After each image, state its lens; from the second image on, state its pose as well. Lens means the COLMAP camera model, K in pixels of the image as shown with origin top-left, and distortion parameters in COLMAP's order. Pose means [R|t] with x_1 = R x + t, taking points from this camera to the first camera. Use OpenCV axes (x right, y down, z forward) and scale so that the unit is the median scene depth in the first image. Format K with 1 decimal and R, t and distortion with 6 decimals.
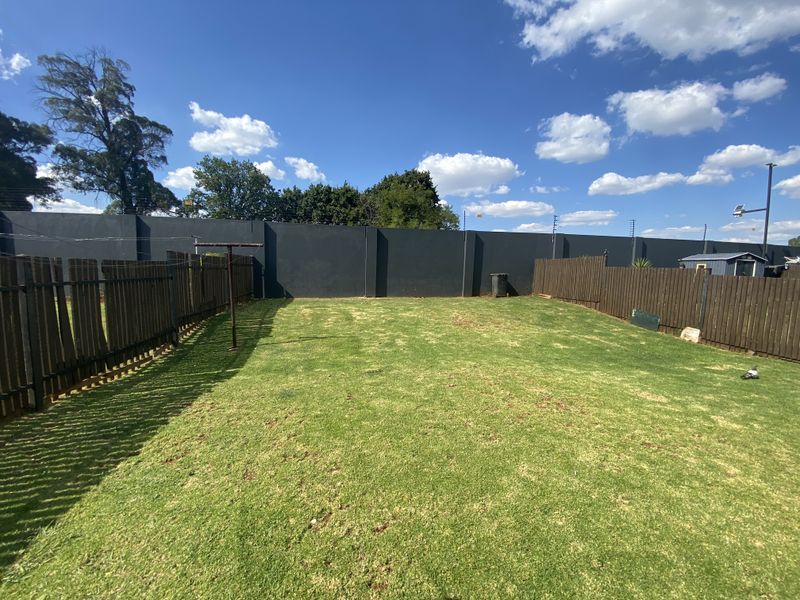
lens RADIAL K [[319.4, 0, 394.4], [0, 319.4, 307.4], [0, 0, 1]] dist [0.001748, -0.000259]
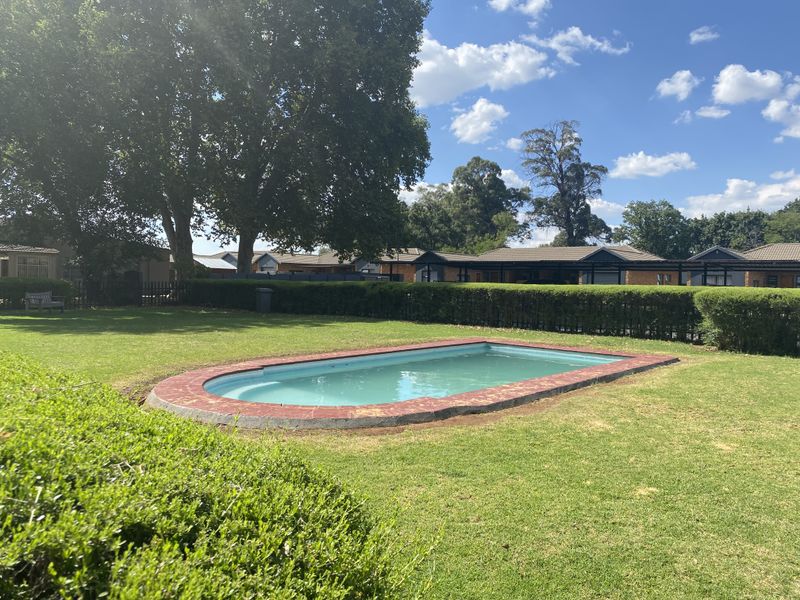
lens RADIAL K [[602.9, 0, 397.8], [0, 602.9, 302.1], [0, 0, 1]] dist [-0.021883, 0.001132]
pose [[0.619273, 0.011641, -0.785089, 0.560268], [-0.081198, 0.995479, -0.049288, 0.096209], [0.780966, 0.094270, 0.617419, -0.909905]]
